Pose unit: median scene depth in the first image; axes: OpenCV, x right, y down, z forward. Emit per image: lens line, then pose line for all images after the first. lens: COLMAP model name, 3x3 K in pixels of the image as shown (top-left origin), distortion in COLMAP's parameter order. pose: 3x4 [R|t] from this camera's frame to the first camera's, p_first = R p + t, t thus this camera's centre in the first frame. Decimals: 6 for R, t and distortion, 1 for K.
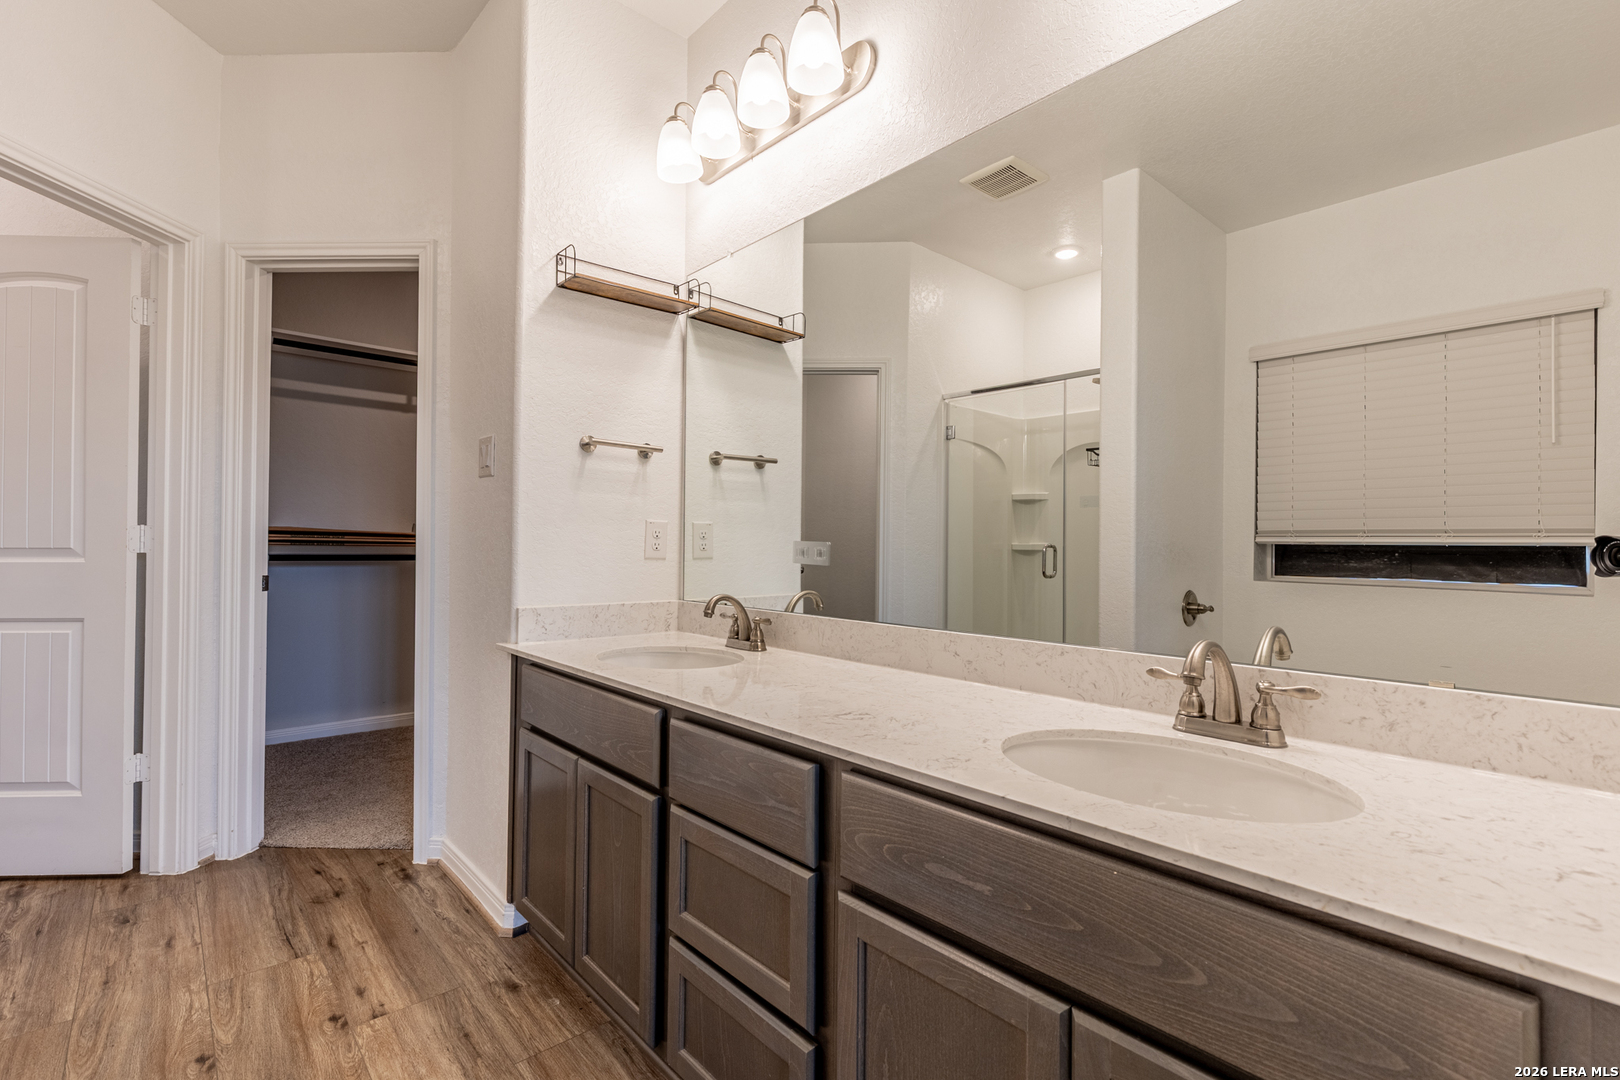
lens RADIAL K [[730.0, 0, 812.1], [0, 730.0, 536.6], [0, 0, 1]] dist [0.008944, -0.000943]
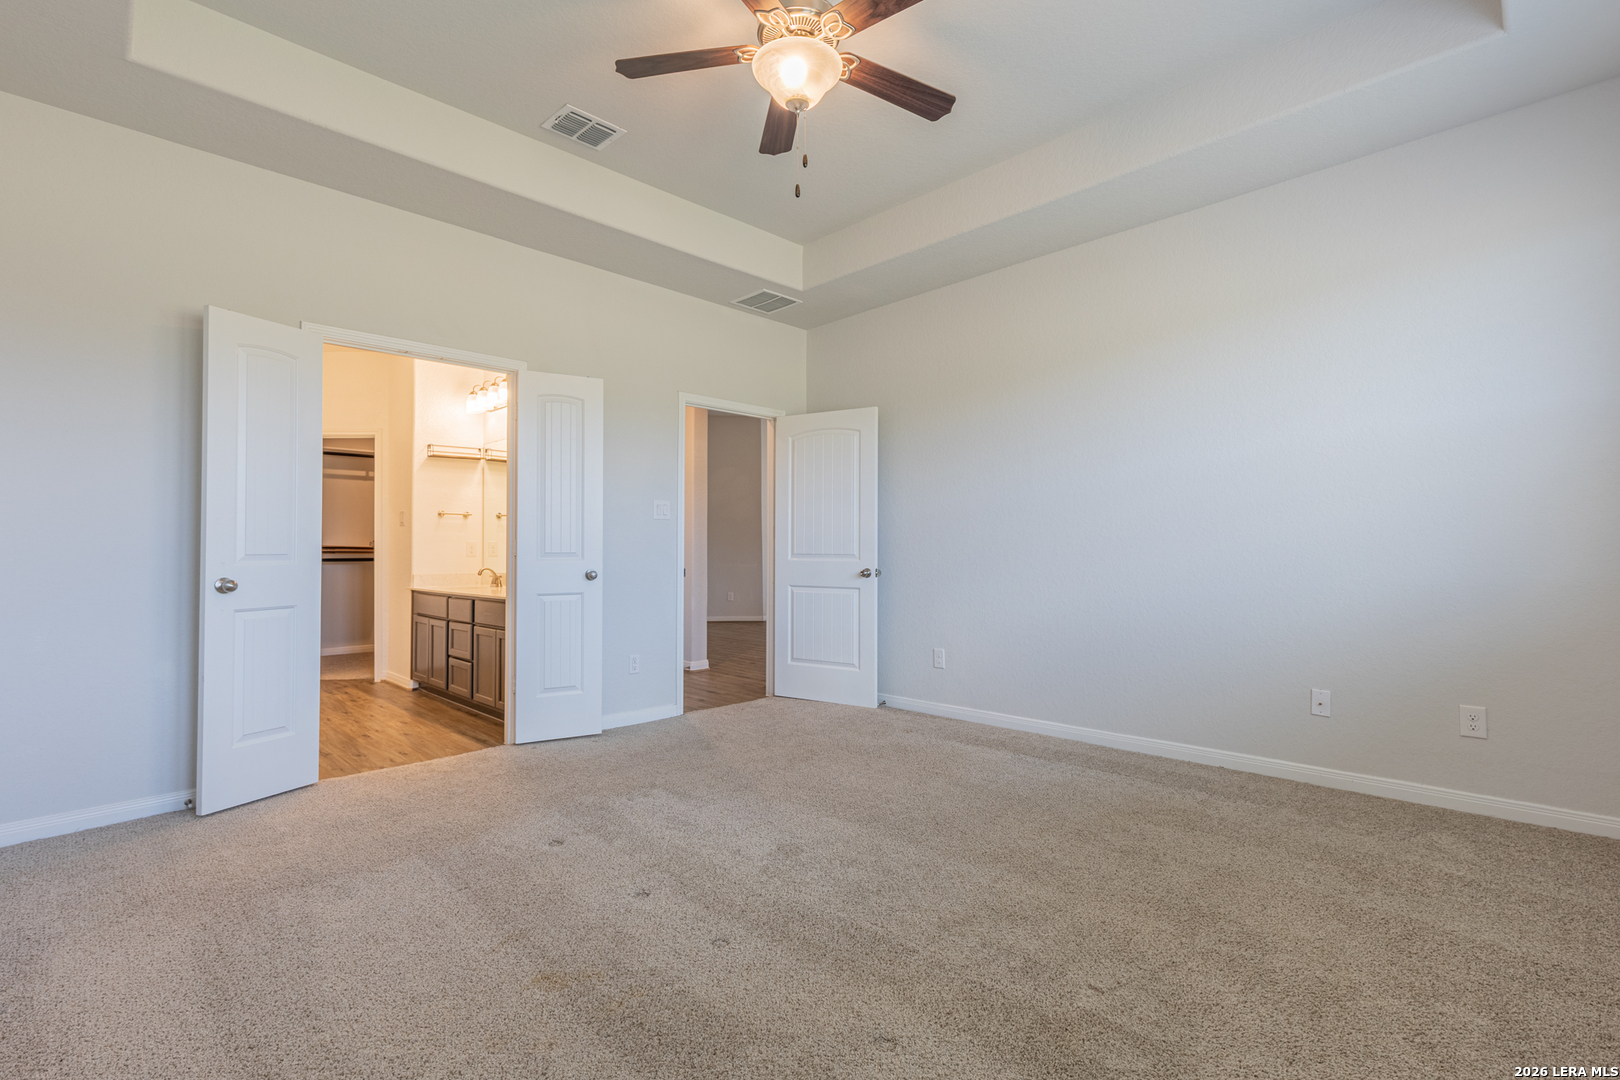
lens RADIAL K [[730.0, 0, 811.6], [0, 730.0, 540.9], [0, 0, 1]] dist [0.008944, -0.000943]
pose [[0.998895, -0.012934, 0.045183, 0.840777], [0.013065, 0.999911, -0.002593, -0.001066], [-0.045145, 0.003181, 0.998975, -1.577670]]
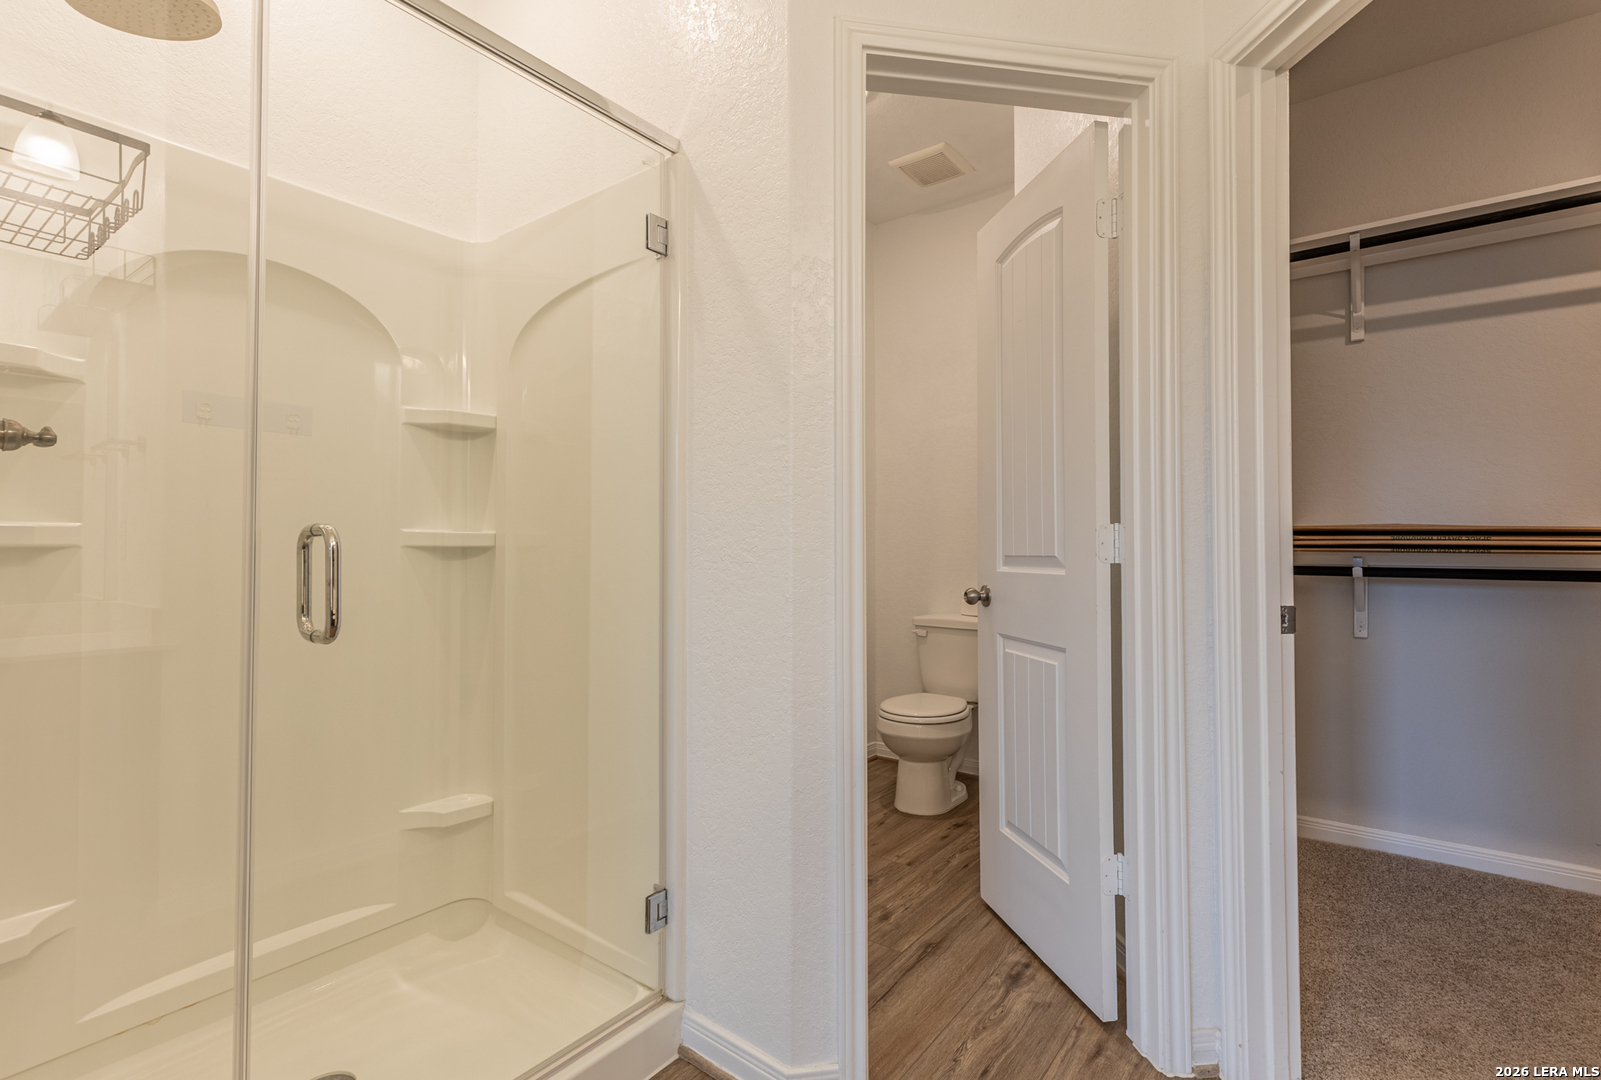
lens RADIAL K [[721.5, 0, 825.4], [0, 721.5, 537.0], [0, 0, 1]] dist [0.008944, -0.000943]
pose [[0.202789, -0.026363, -0.978868, -0.303947], [0.012746, 0.999624, -0.024281, 0.010585], [0.979140, -0.007552, 0.203049, 0.603854]]
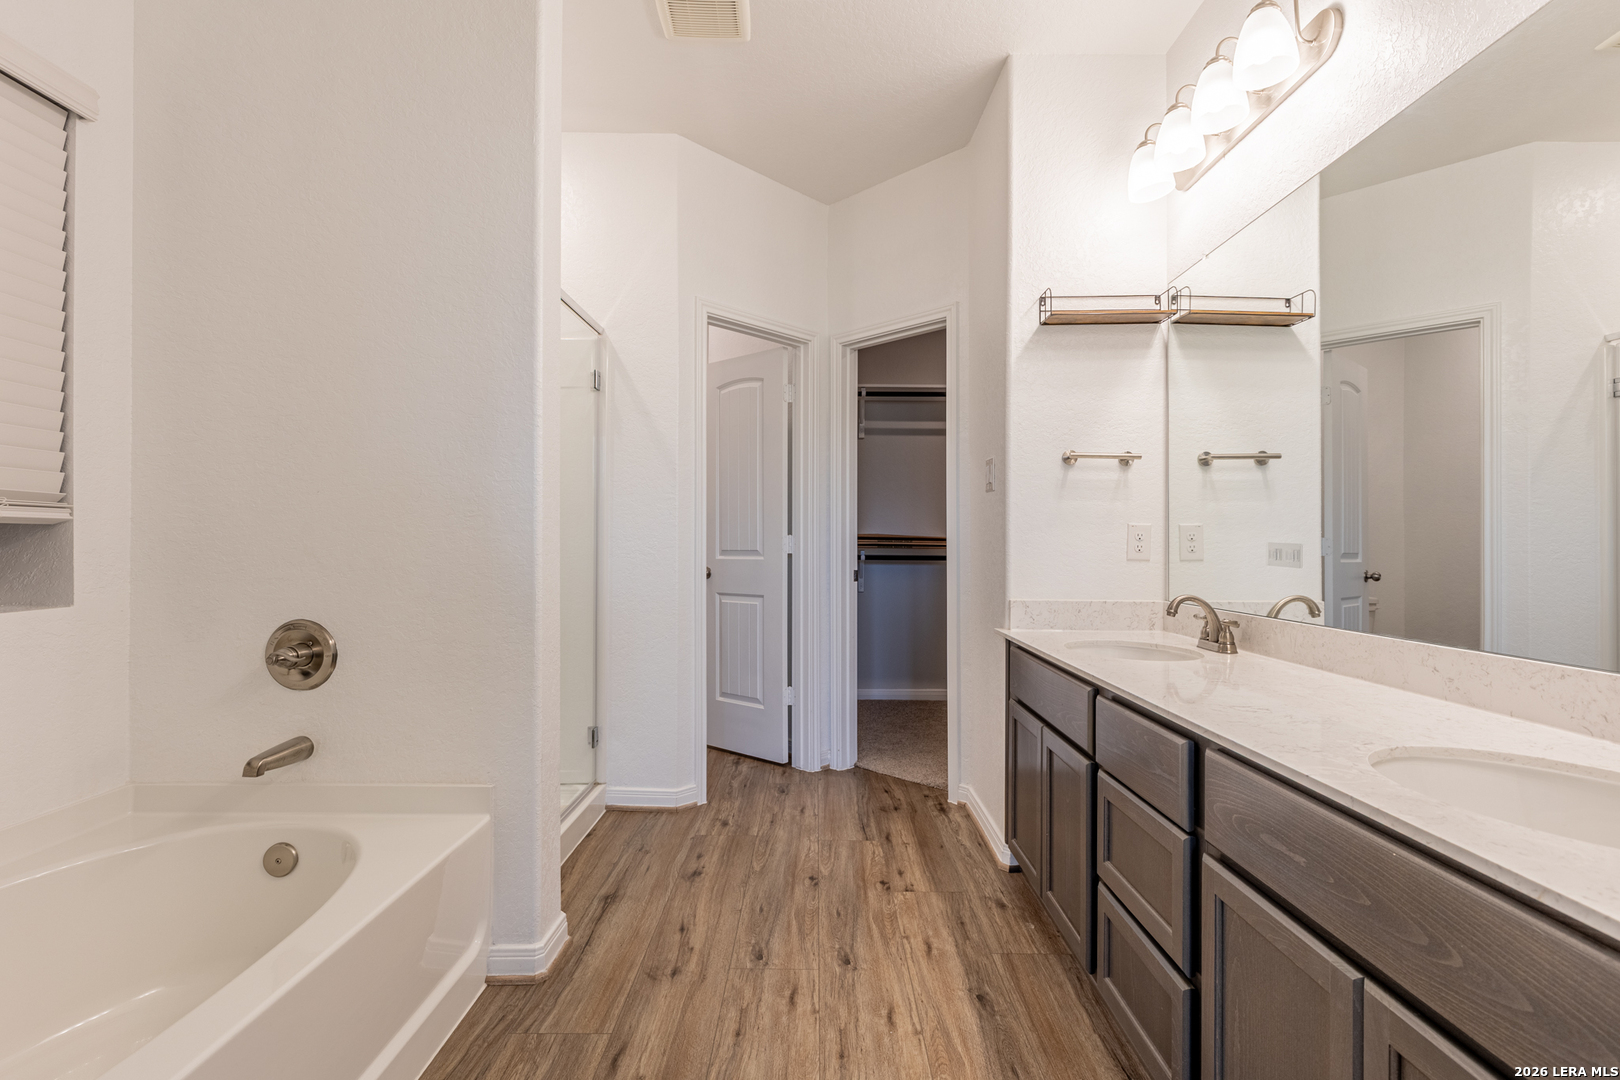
lens RADIAL K [[752.8, 0, 810.9], [0, 752.8, 534.5], [0, 0, 1]] dist [-0.003218, 0.001161]
pose [[0.740125, -0.014732, -0.672308, 0.159826], [0.011191, 0.999891, -0.009590, -0.001551], [0.672377, -0.000426, 0.740209, -0.114349]]
